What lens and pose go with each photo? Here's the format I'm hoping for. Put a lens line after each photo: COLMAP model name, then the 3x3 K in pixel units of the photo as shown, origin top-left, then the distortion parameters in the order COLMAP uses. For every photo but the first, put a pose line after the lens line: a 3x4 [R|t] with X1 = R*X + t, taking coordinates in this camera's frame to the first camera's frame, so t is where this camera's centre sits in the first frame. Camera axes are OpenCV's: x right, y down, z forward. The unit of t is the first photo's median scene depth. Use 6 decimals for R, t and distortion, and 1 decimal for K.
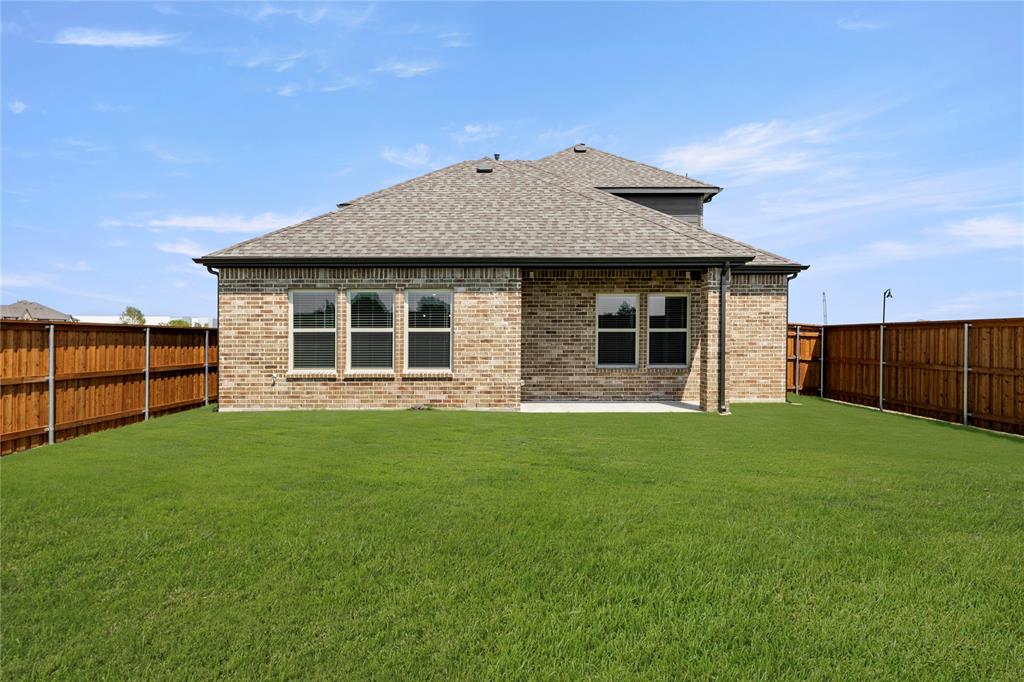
lens RADIAL K [[594.6, 0, 512.0], [0, 594.6, 341.0], [0, 0, 1]] dist [0.000514, 0.000041]
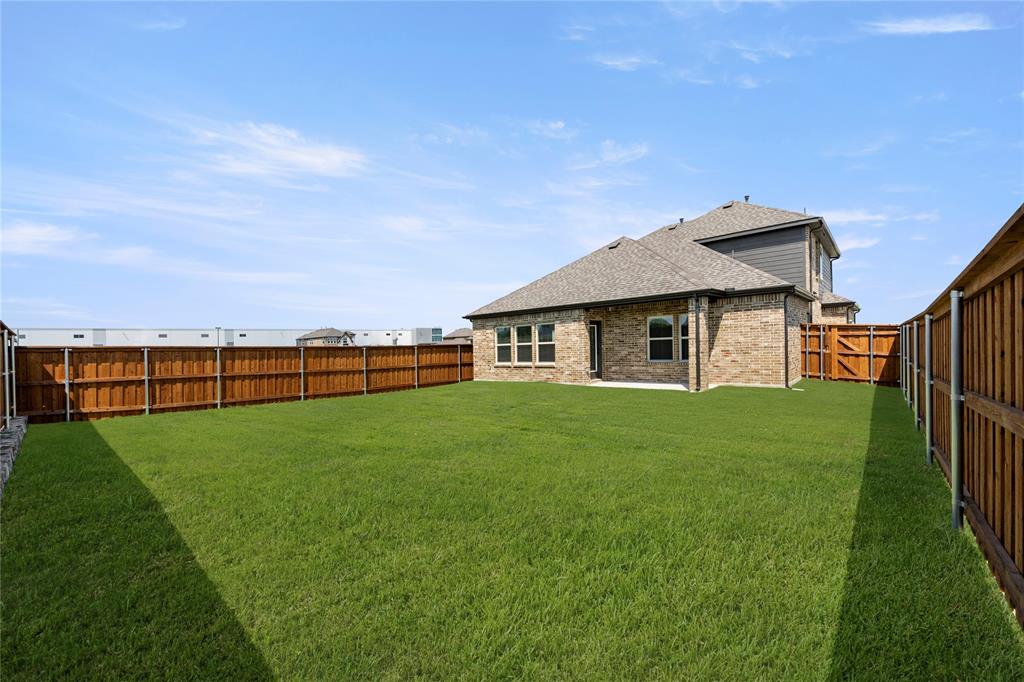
lens RADIAL K [[409.0, 0, 512.0], [0, 409.0, 341.0], [0, 0, 1]] dist [0.000084, -0.000044]
pose [[0.750468, -0.033131, -0.660076, 0.689291], [0.030374, 0.999416, -0.015629, -0.007587], [0.660208, -0.008320, 0.751036, -0.115597]]
